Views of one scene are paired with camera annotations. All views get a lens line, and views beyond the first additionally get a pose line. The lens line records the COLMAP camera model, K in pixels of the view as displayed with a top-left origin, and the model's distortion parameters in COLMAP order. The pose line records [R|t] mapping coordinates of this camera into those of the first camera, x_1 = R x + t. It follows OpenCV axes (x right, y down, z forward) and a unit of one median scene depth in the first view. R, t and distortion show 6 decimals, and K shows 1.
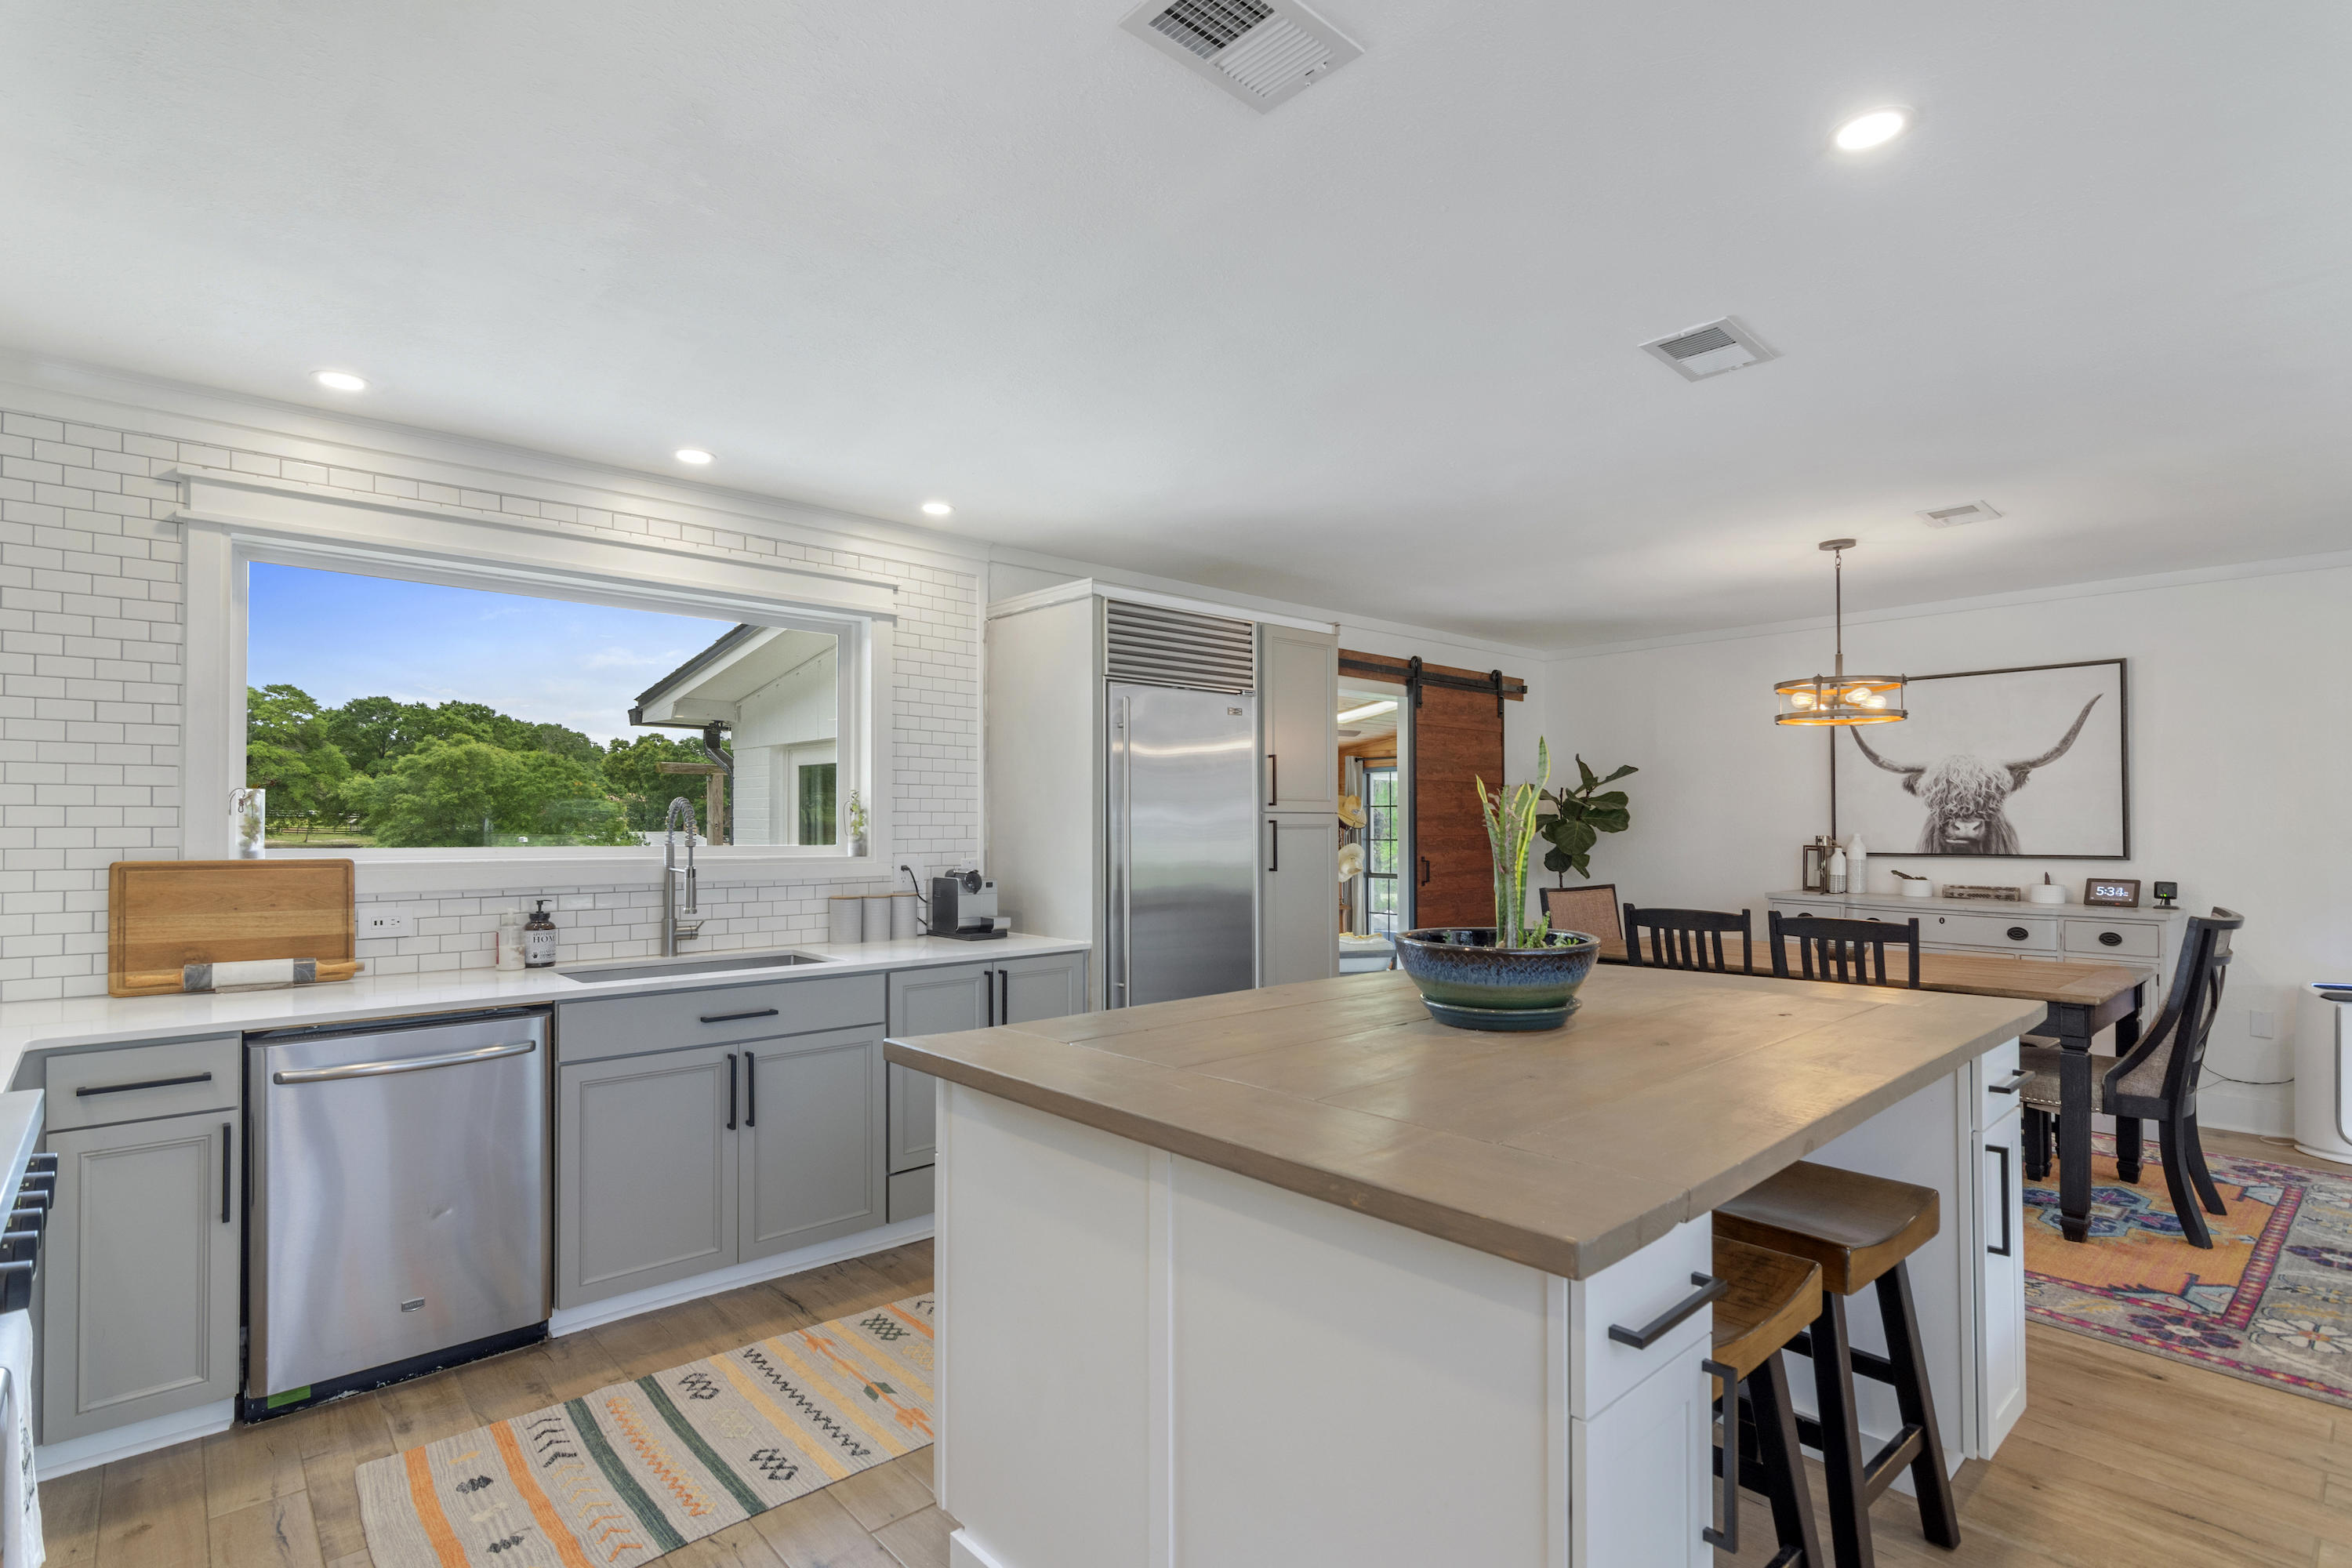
lens RADIAL K [[1140.5, 0, 1163.3], [0, 1140.5, 810.6], [0, 0, 1]] dist [-0.005780, 0.001753]
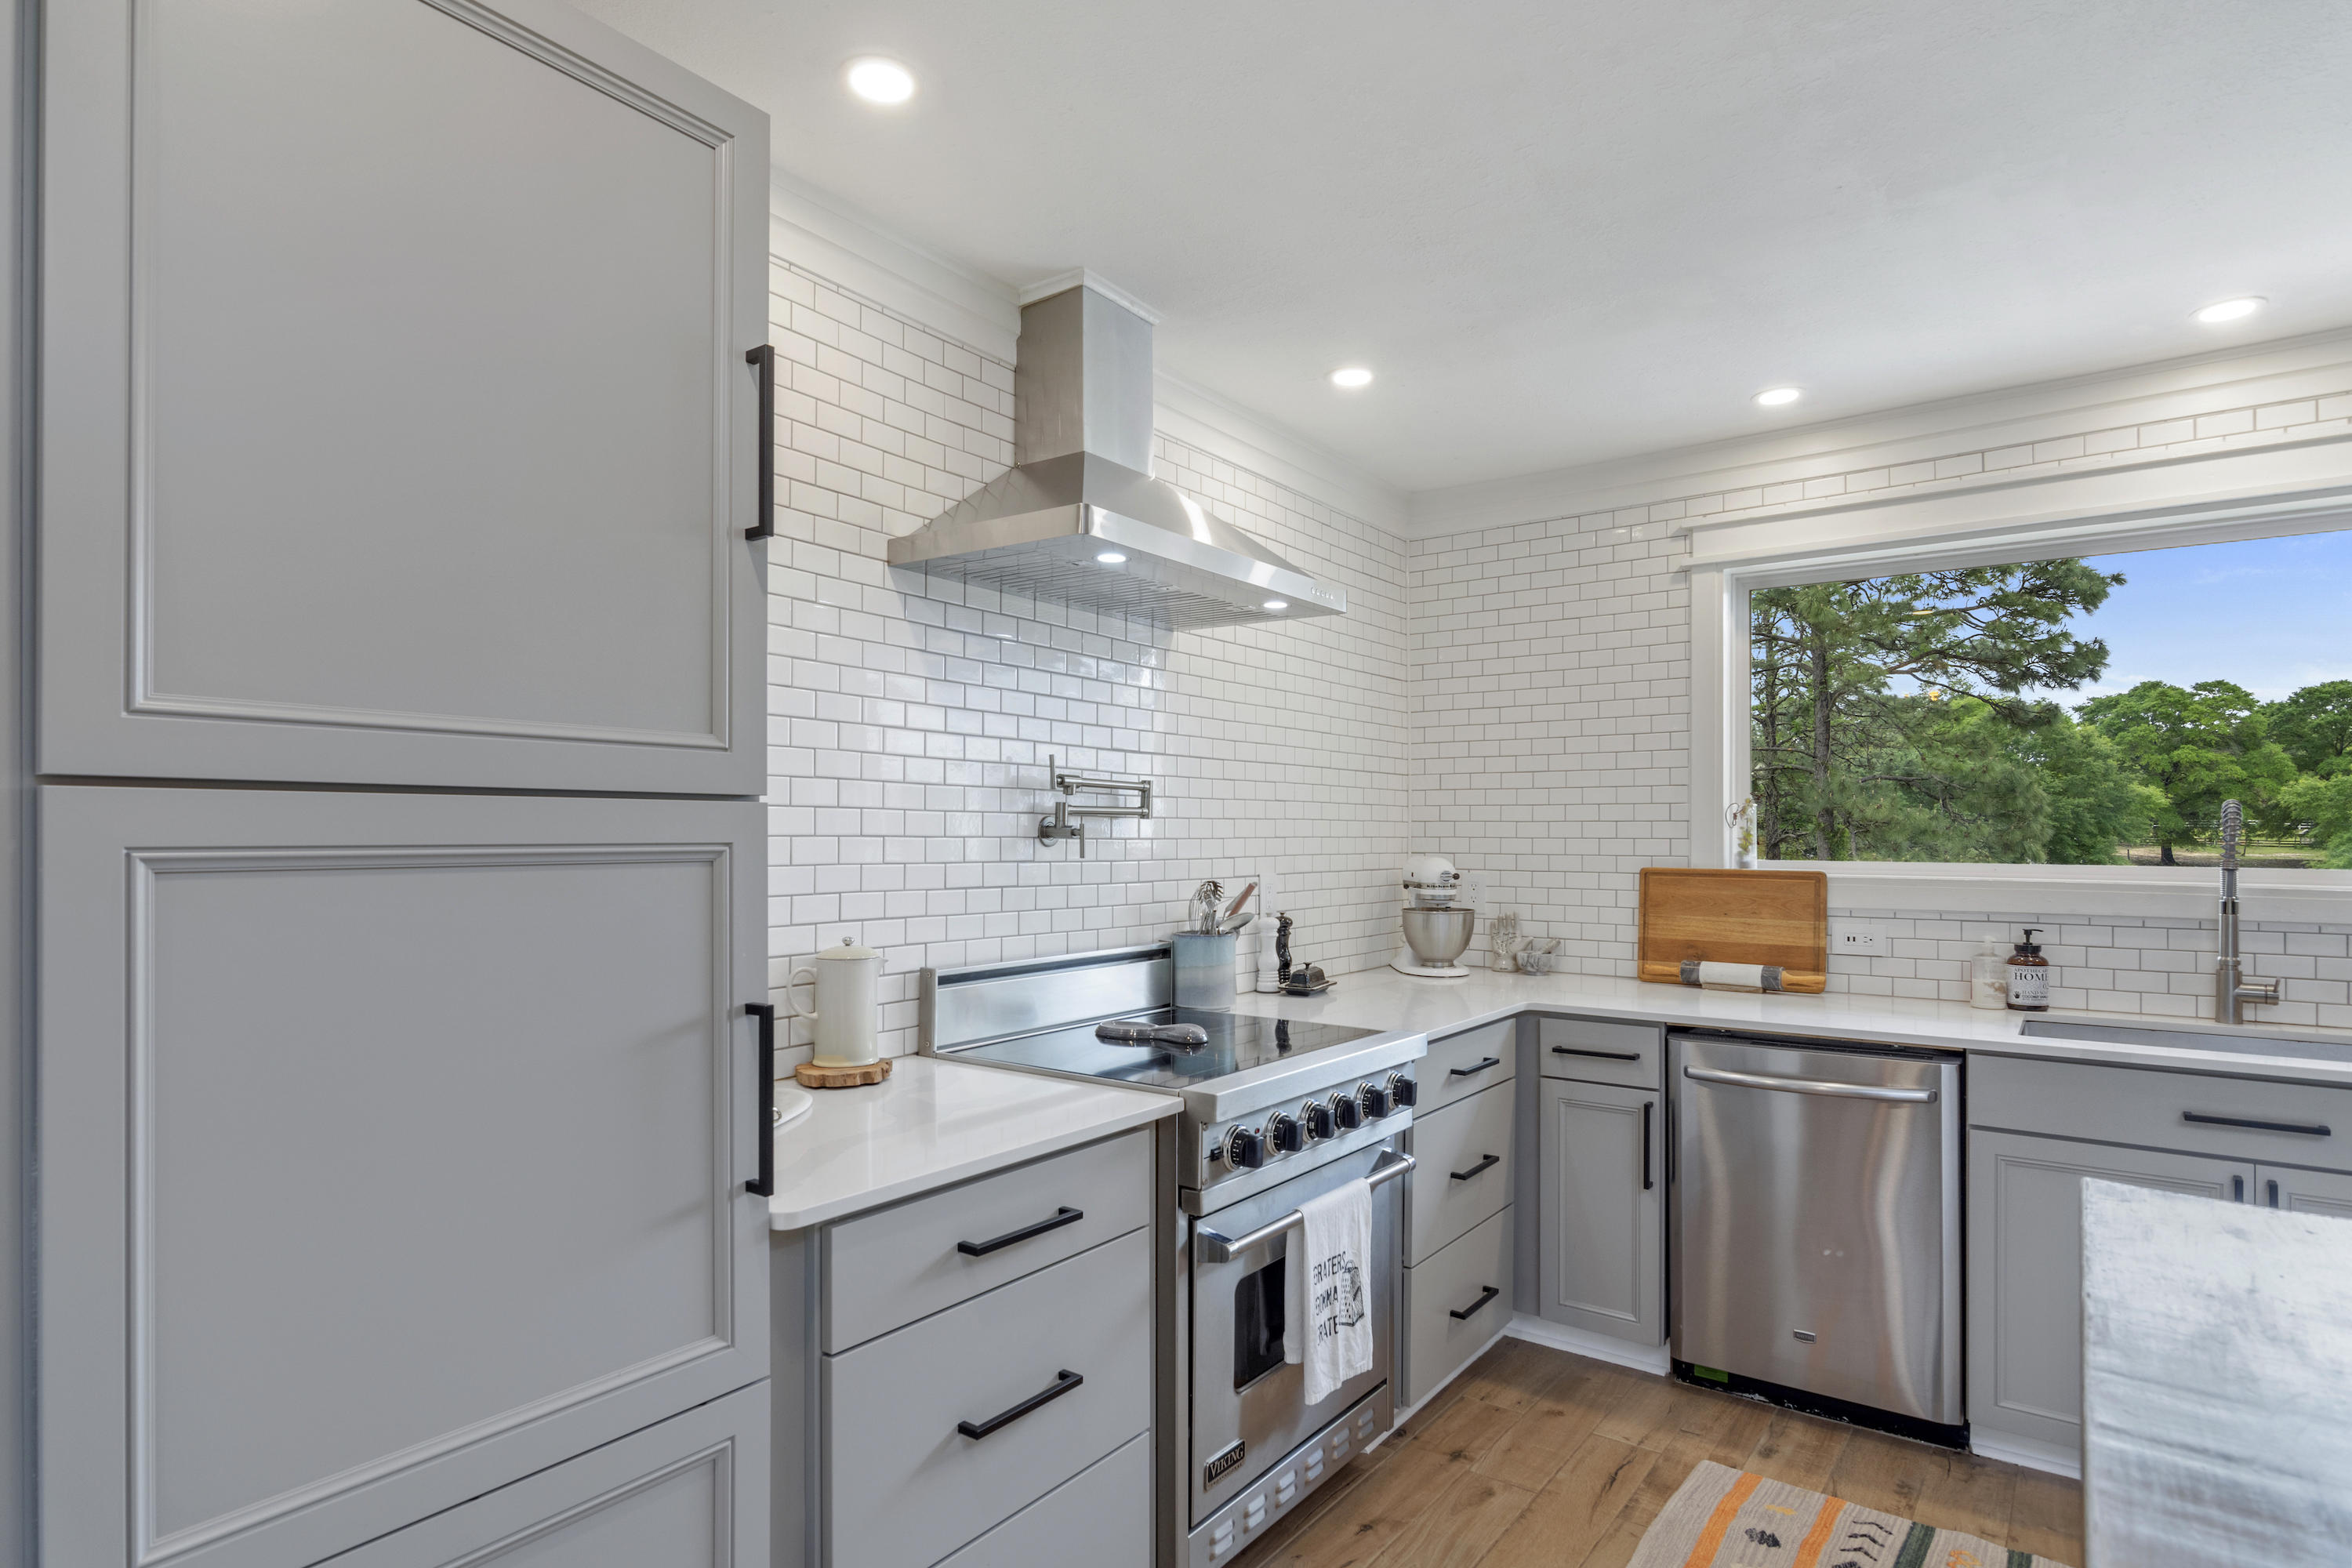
lens RADIAL K [[1202.2, 0, 1157.4], [0, 1202.2, 830.5], [0, 0, 1]] dist [-0.004587, -0.000648]
pose [[0.189259, -0.002215, -0.981925, 0.204255], [0.009994, 0.999950, -0.000329, 0.001428], [0.981876, -0.009751, 0.189272, 0.240674]]
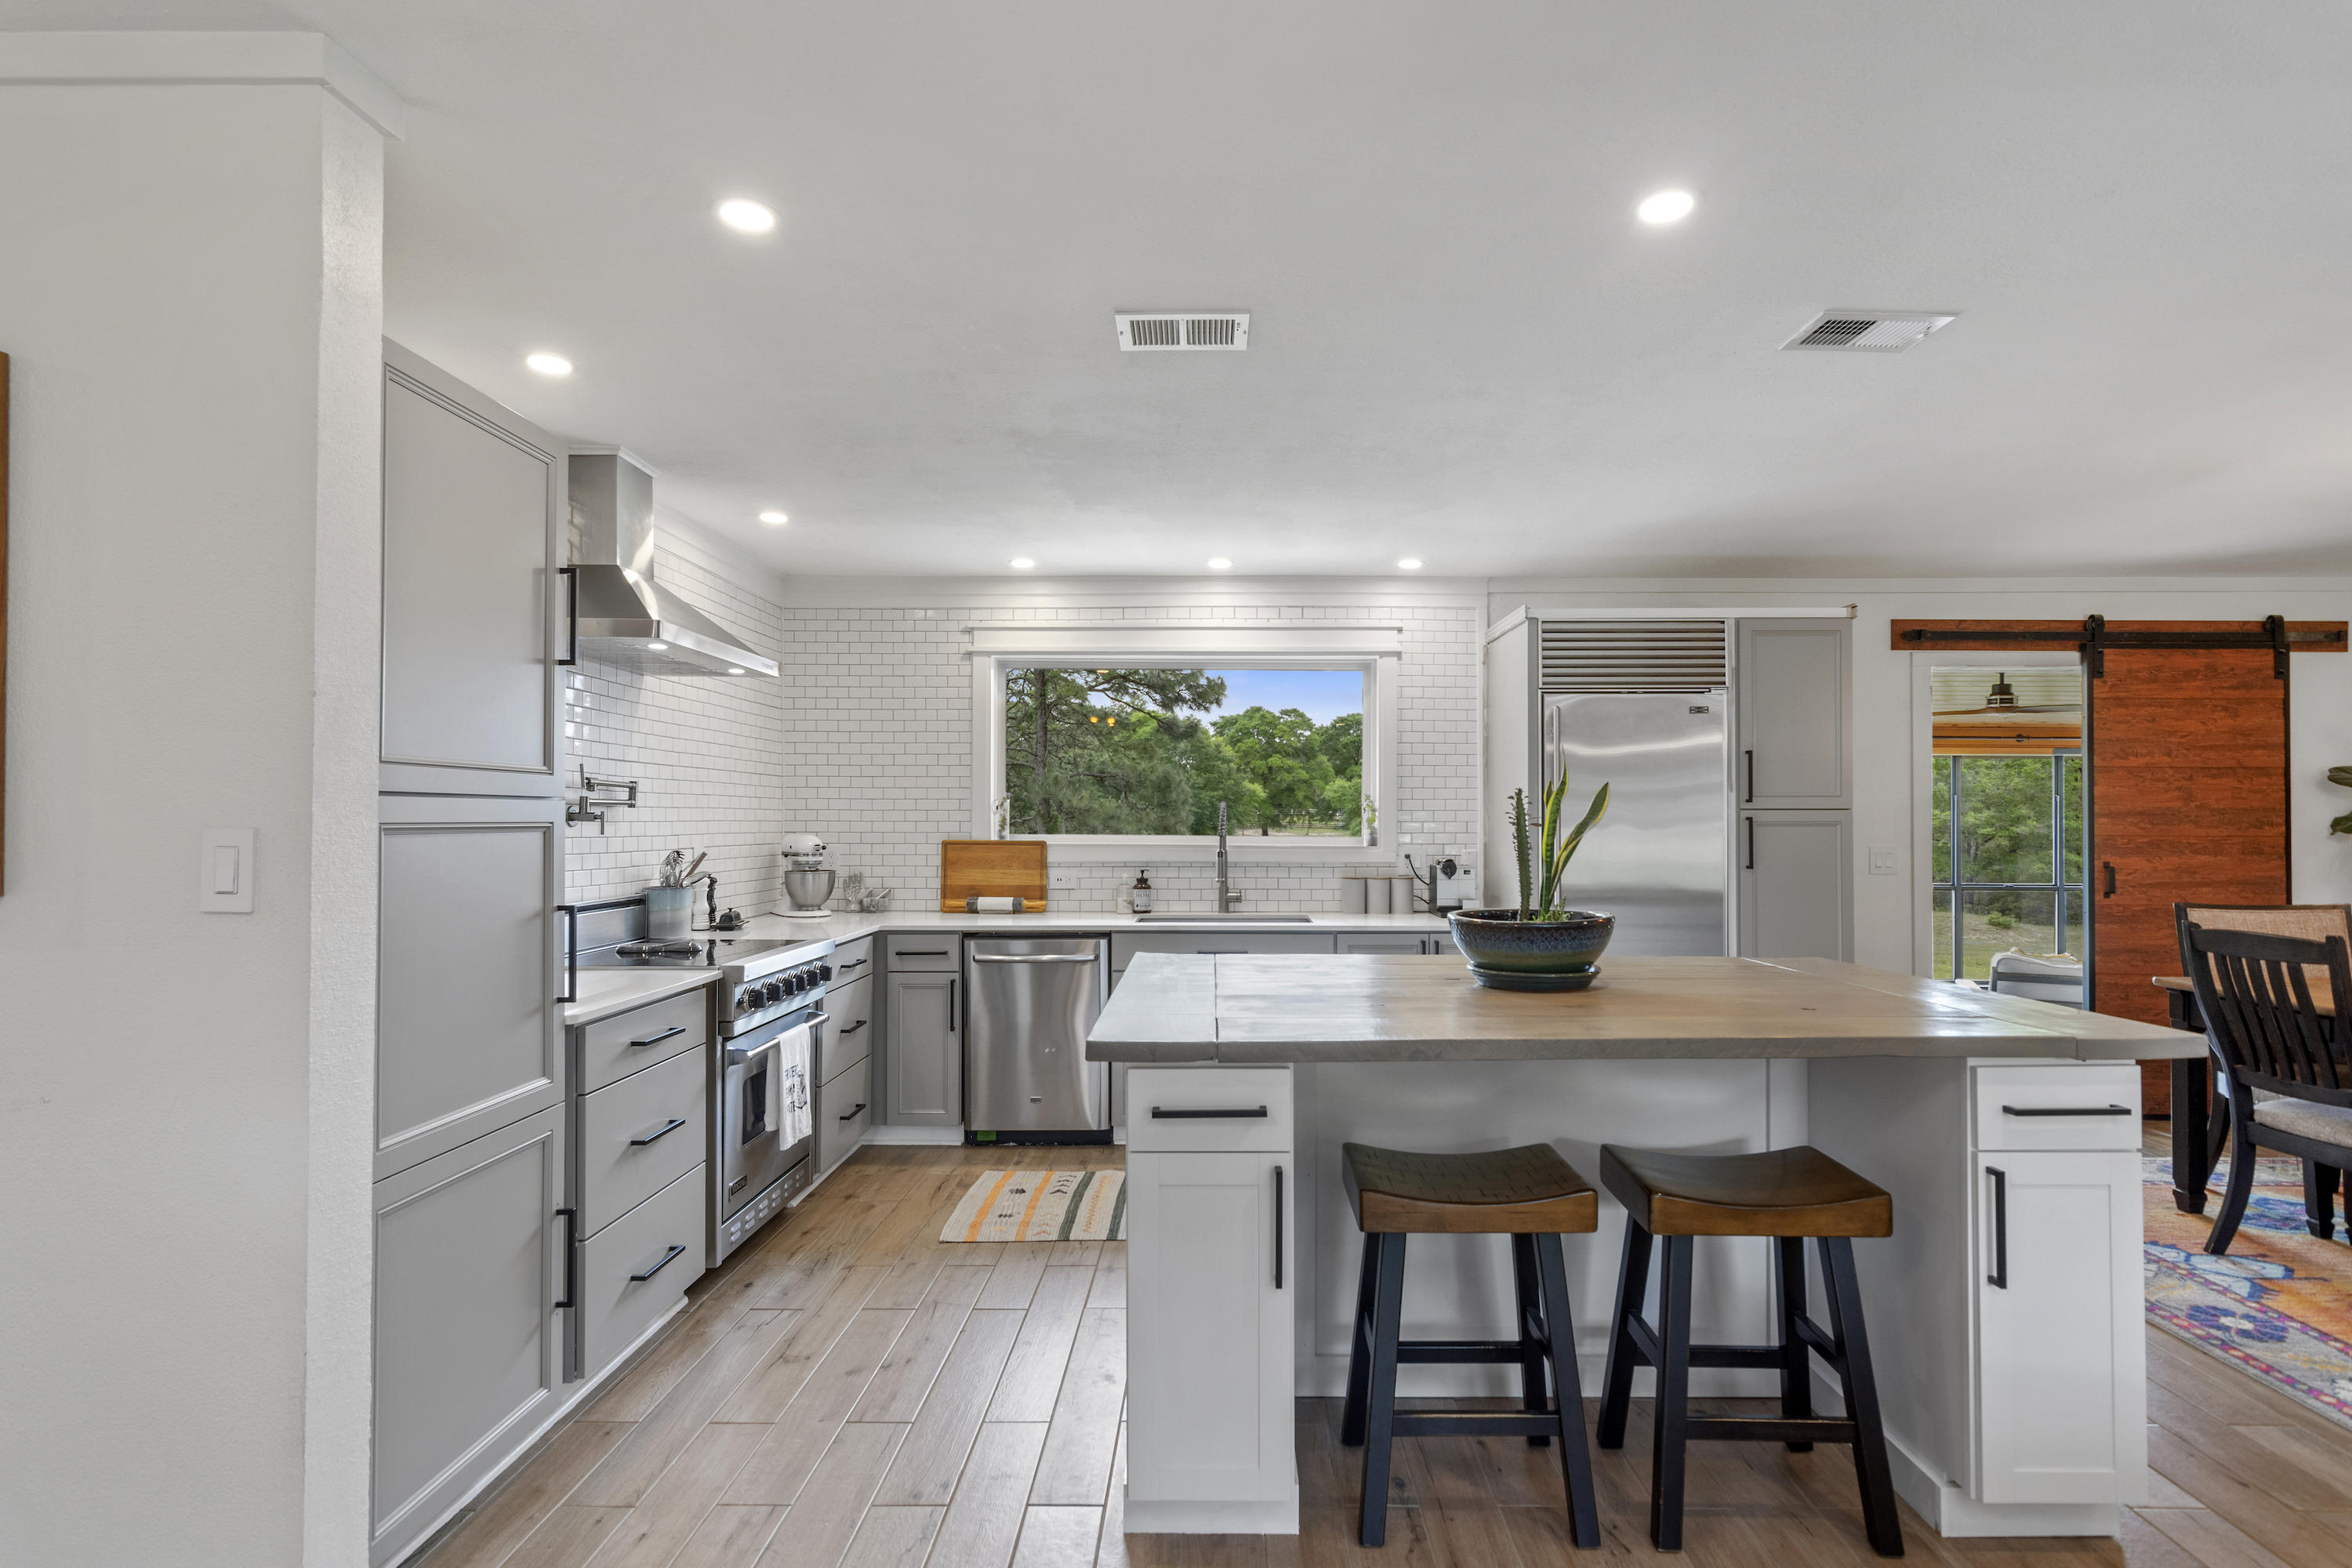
lens RADIAL K [[1140.5, 0, 1154.6], [0, 1140.5, 802.3], [0, 0, 1]] dist [-0.005780, 0.001753]
pose [[0.713985, -0.009795, -0.700093, 0.593849], [0.006852, 0.999952, -0.007002, -0.001272], [0.700128, 0.000203, 0.714018, -0.091177]]
